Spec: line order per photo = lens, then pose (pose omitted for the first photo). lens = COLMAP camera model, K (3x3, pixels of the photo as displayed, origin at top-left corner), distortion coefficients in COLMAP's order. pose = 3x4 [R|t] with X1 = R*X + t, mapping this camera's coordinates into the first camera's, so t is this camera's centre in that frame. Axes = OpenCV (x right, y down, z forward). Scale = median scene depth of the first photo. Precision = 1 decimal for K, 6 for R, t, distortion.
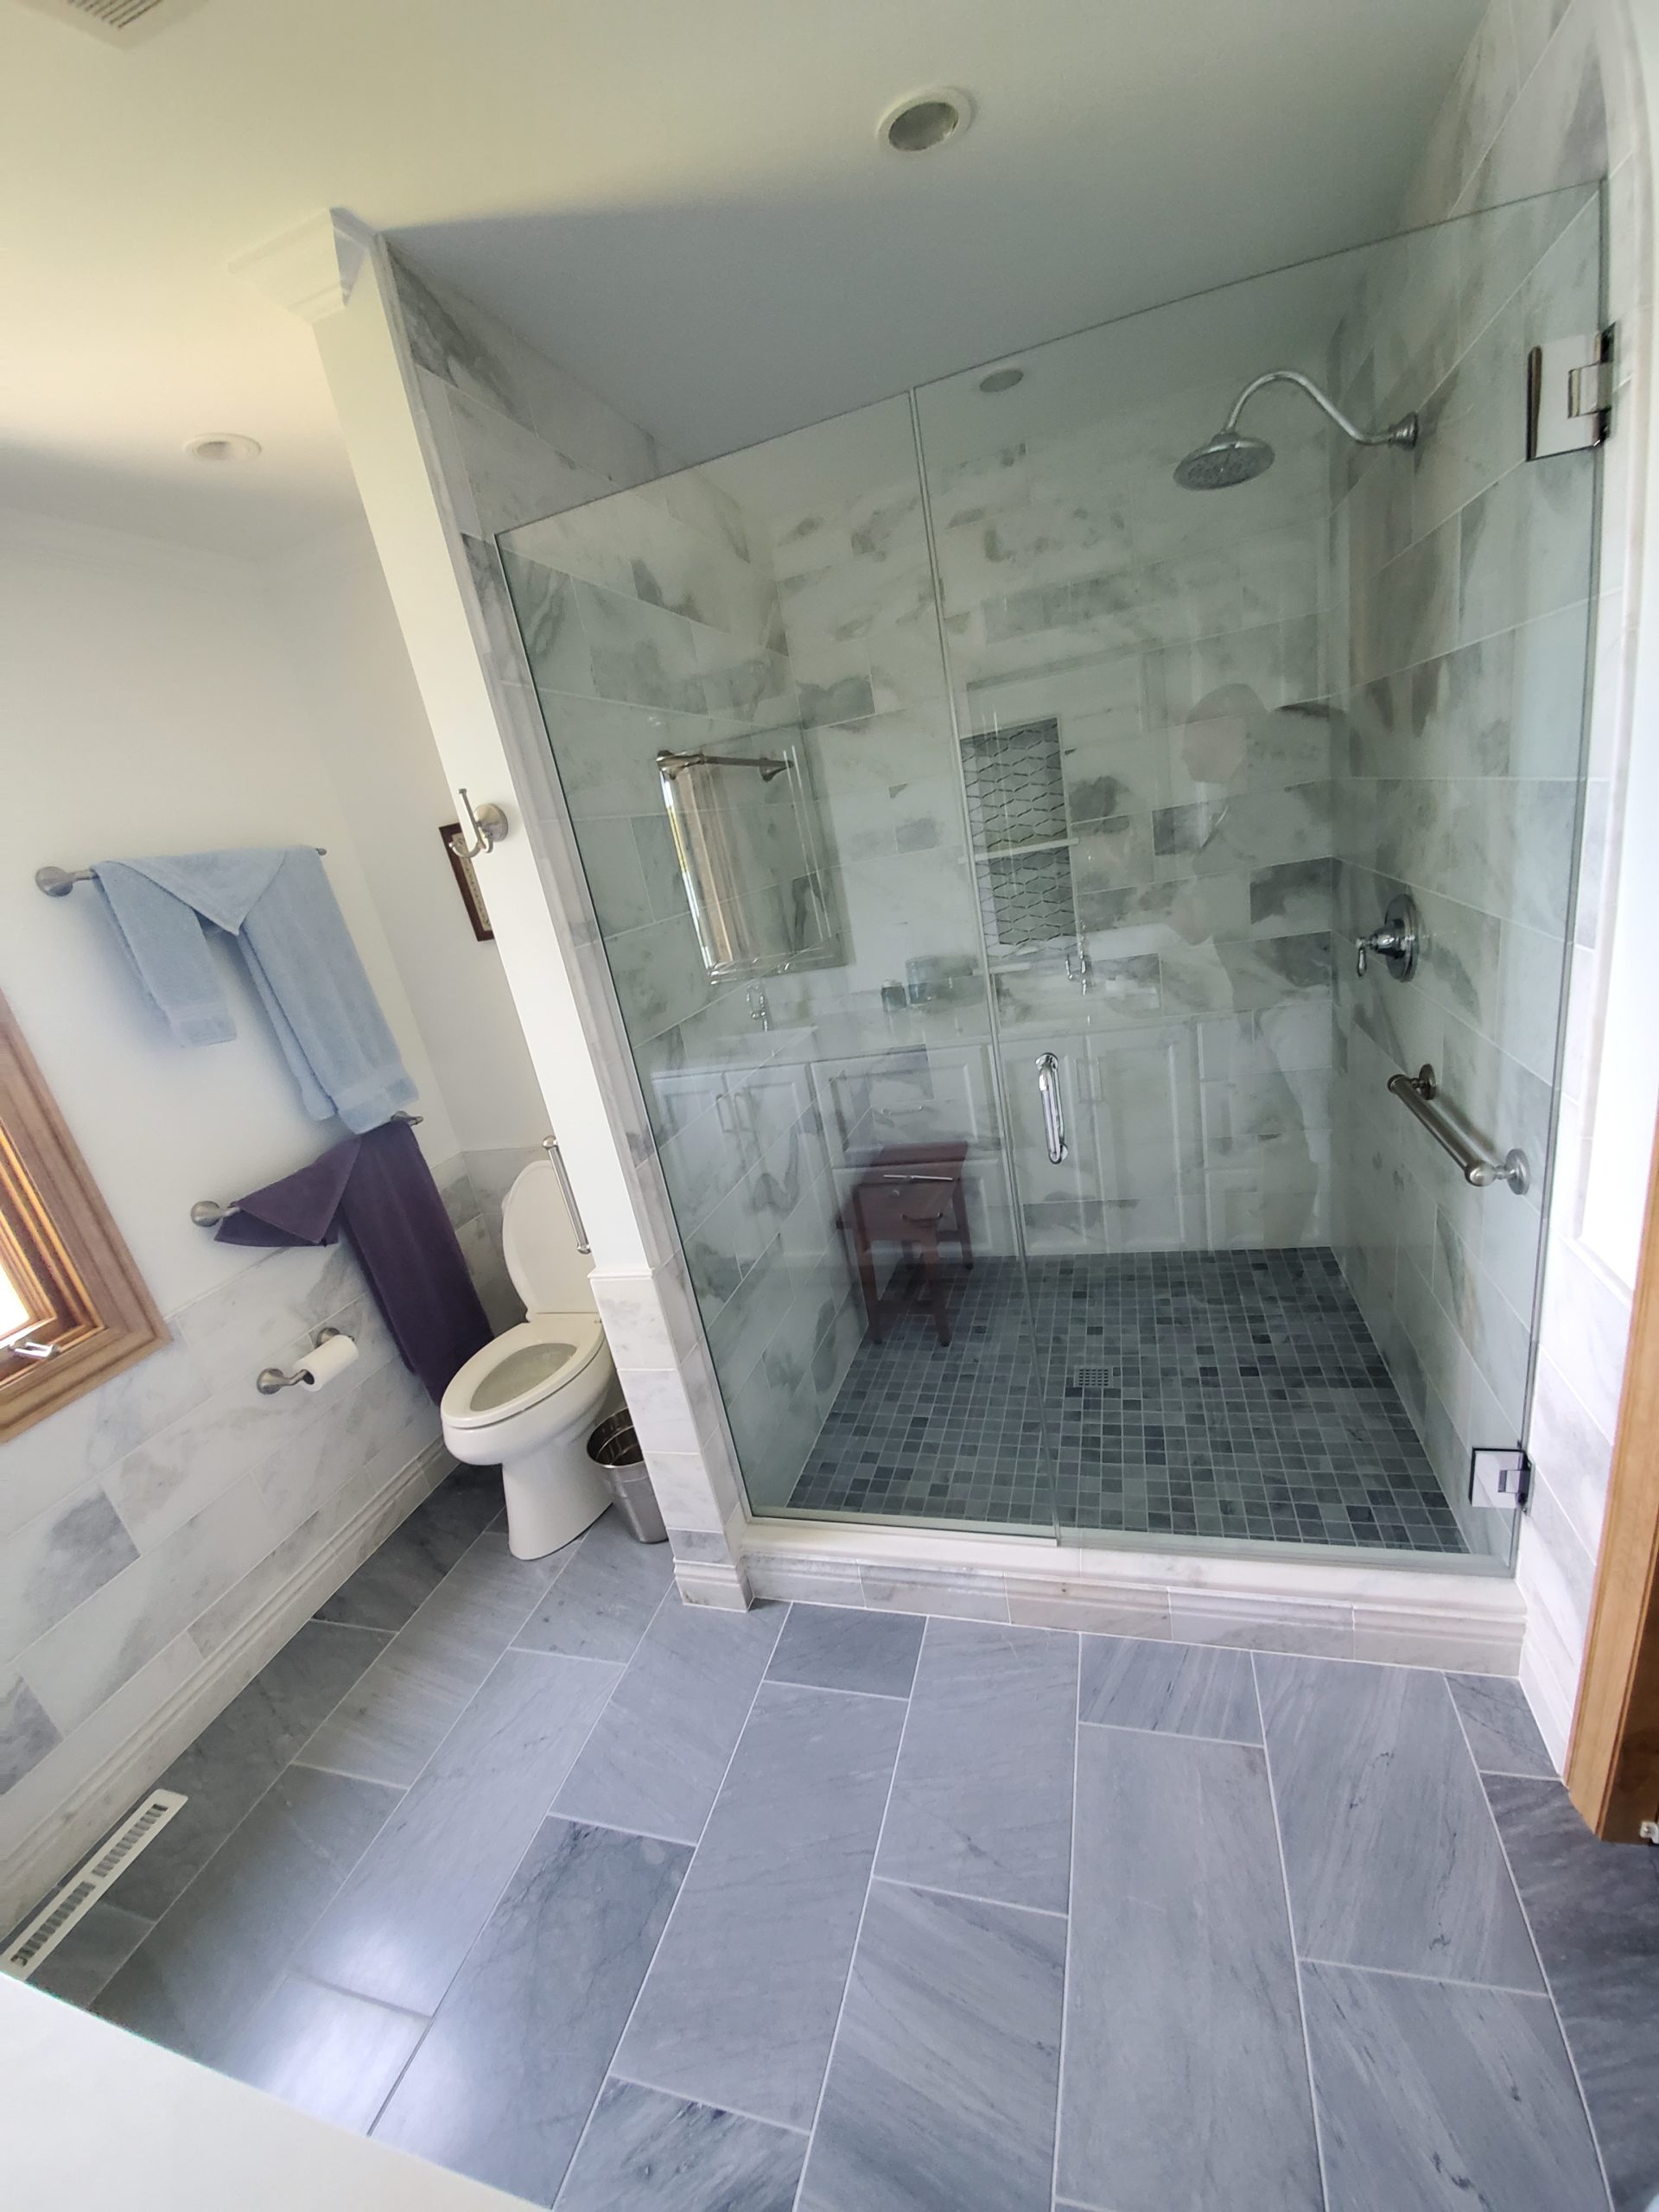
lens RADIAL K [[872.4, 0, 850.6], [0, 872.4, 1140.8], [0, 0, 1]] dist [-0.004913, -0.009574]
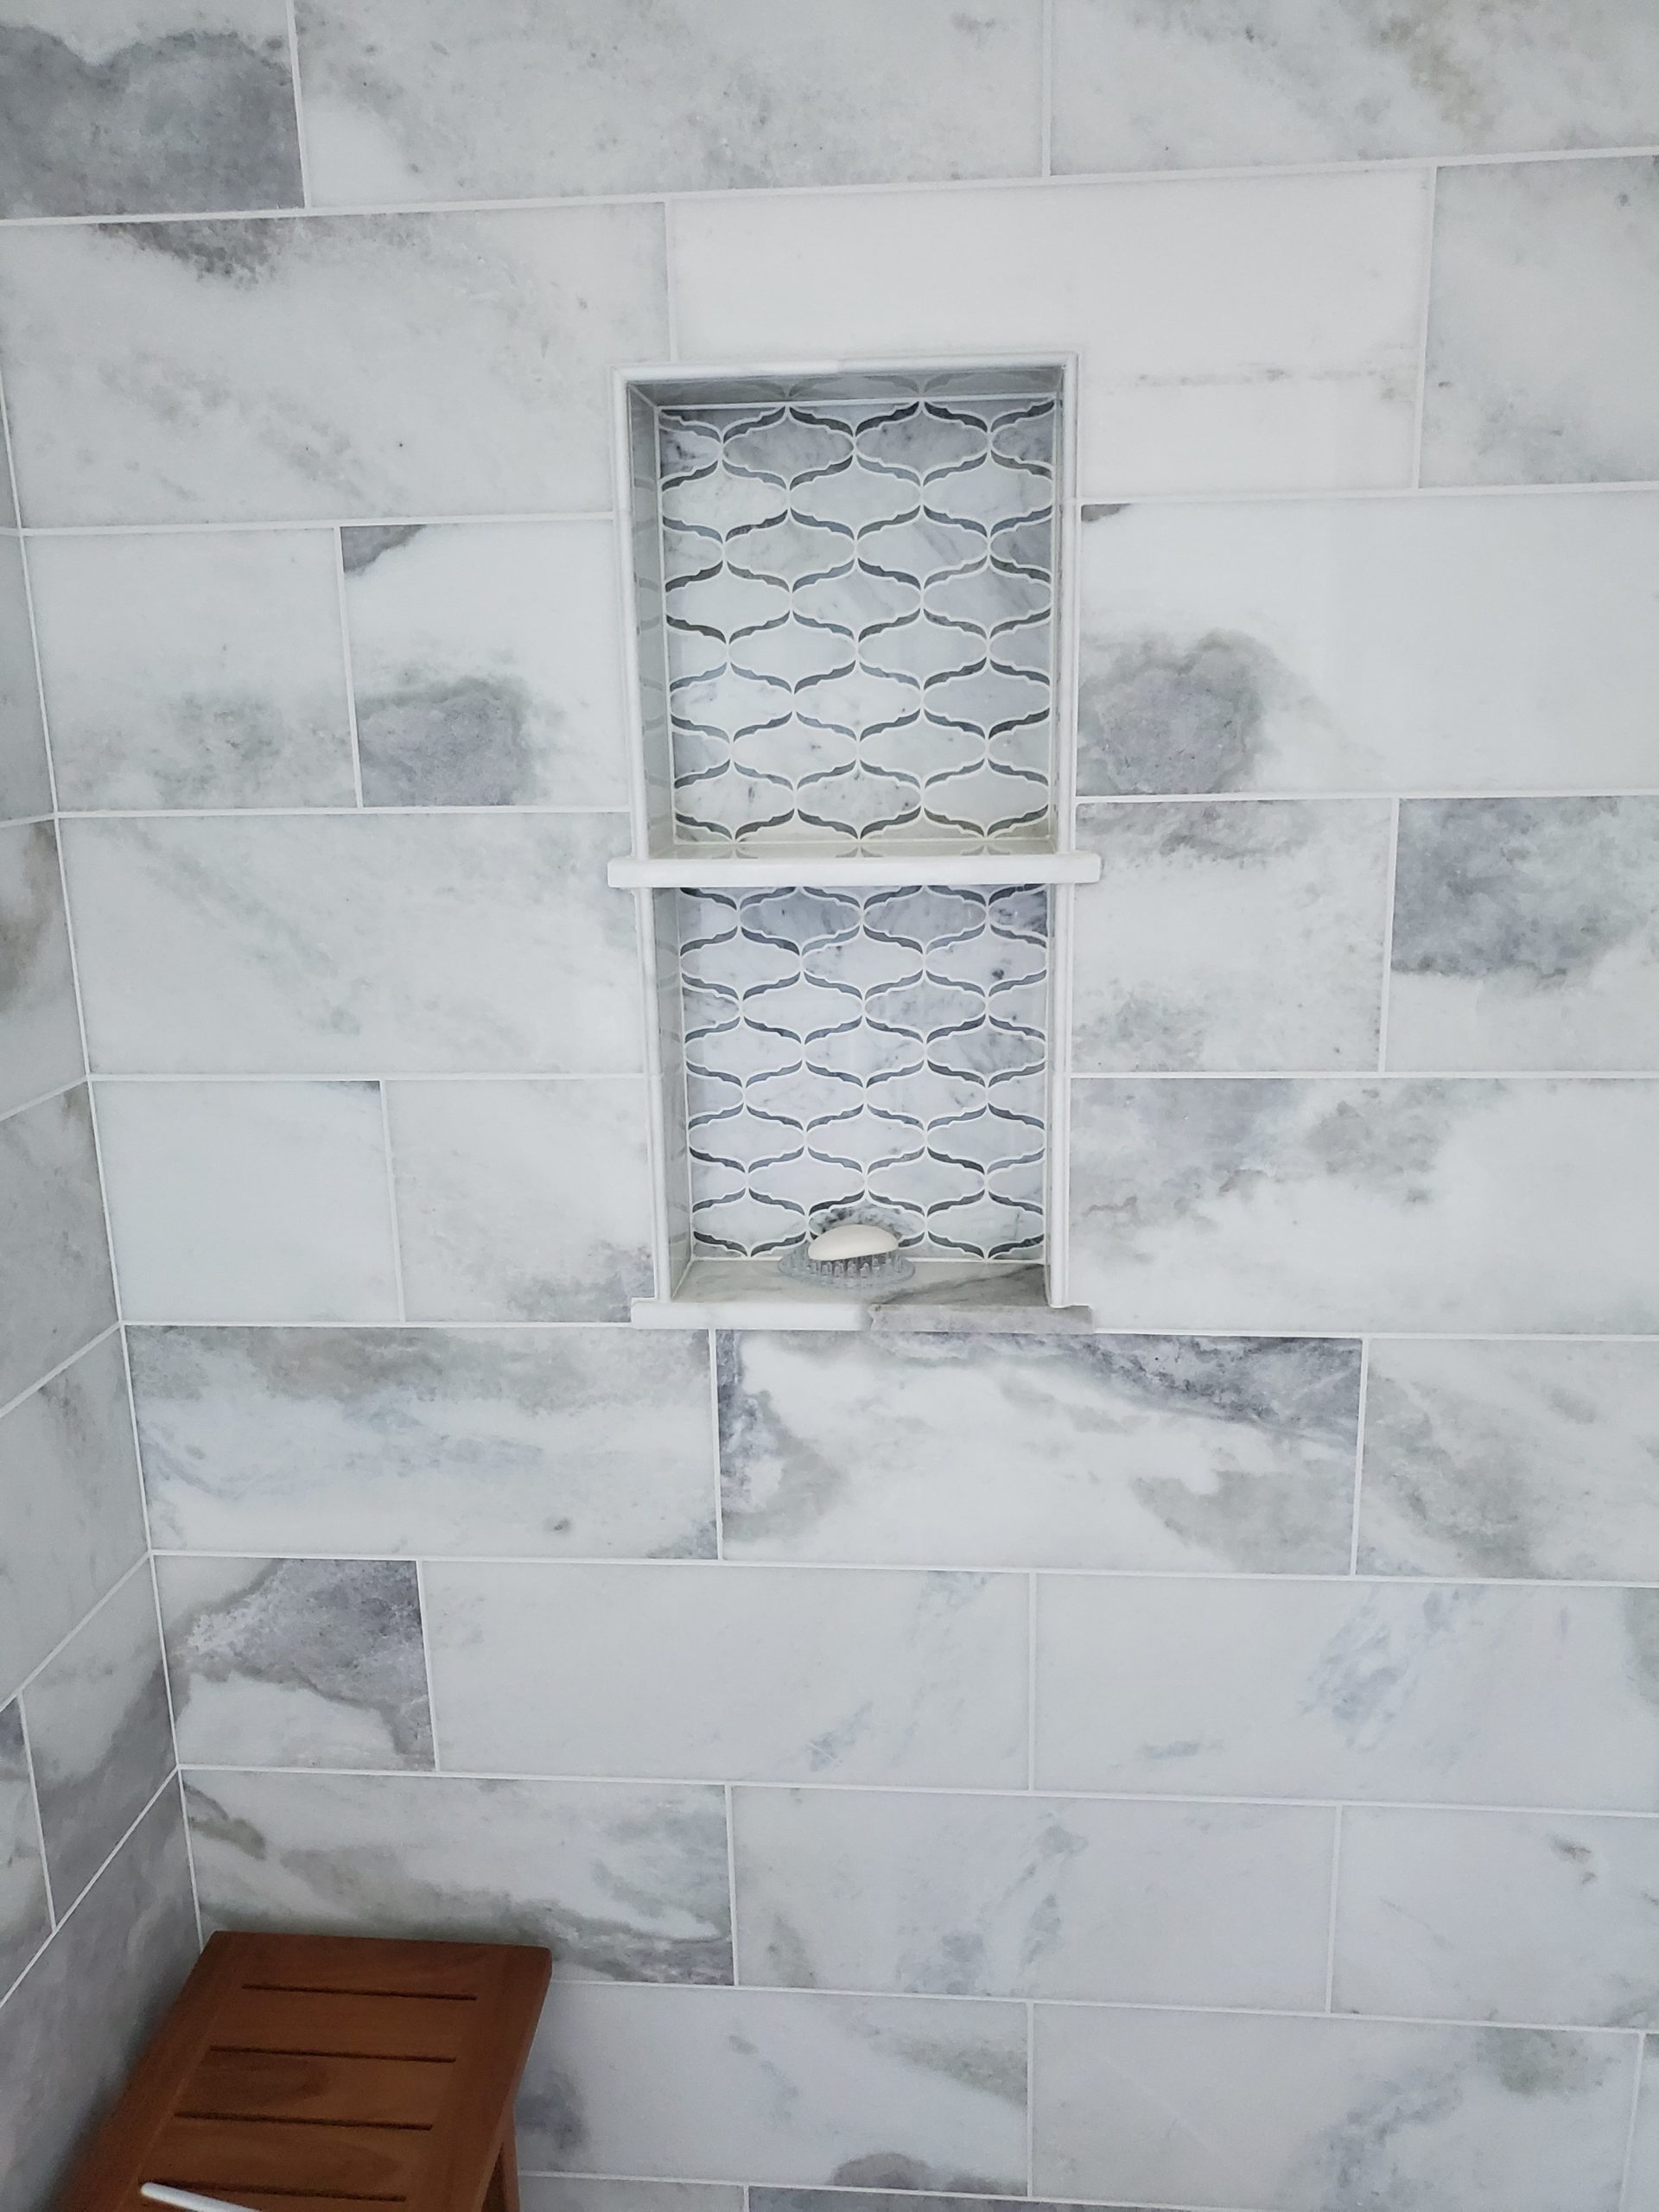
lens RADIAL K [[1722.4, 0, 831.5], [0, 1722.4, 1087.1], [0, 0, 1]] dist [0.008159, -0.000362]
pose [[0.968656, 0.108057, 0.223673, 0.086758], [-0.079060, 0.987716, -0.134786, -0.213205], [-0.235490, 0.112877, 0.965300, 0.557921]]
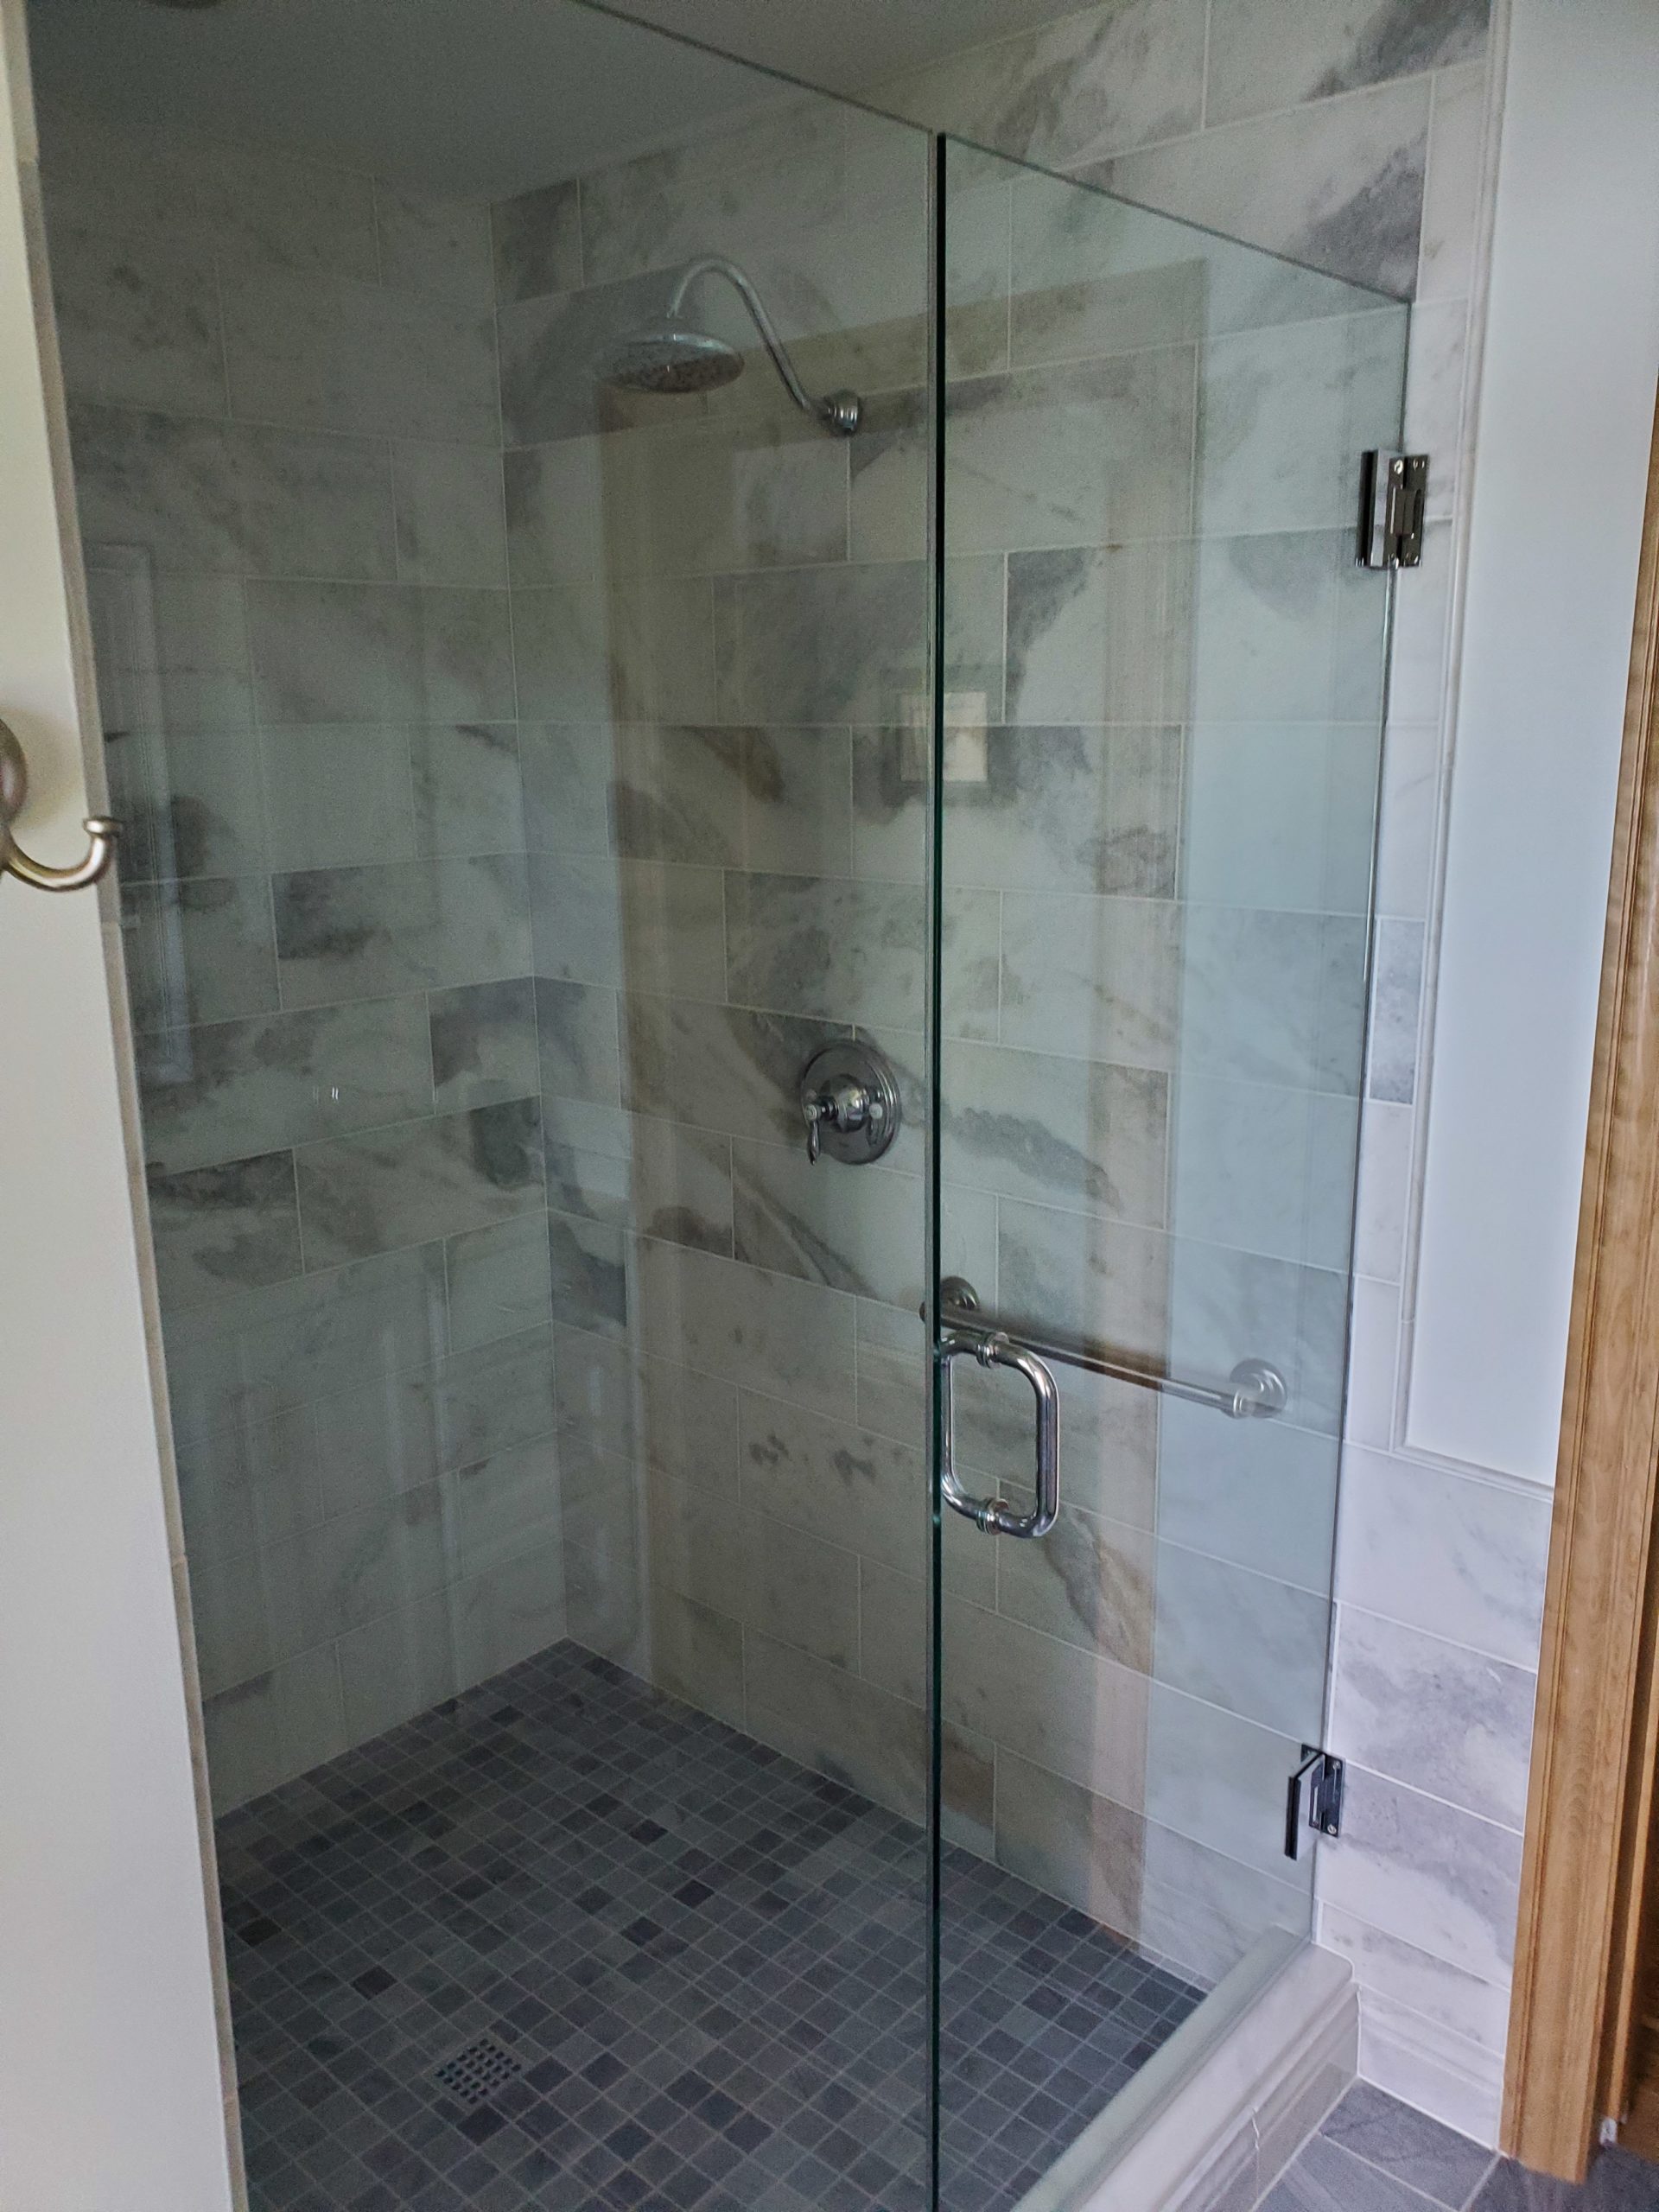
lens RADIAL K [[1722.4, 0, 818.6], [0, 1722.4, 1108.6], [0, 0, 1]] dist [0.008159, -0.000362]
pose [[0.438349, -0.036941, 0.898045, -0.402195], [0.238275, 0.968182, -0.076479, -0.094031], [-0.866646, 0.247506, 0.433204, 0.318811]]
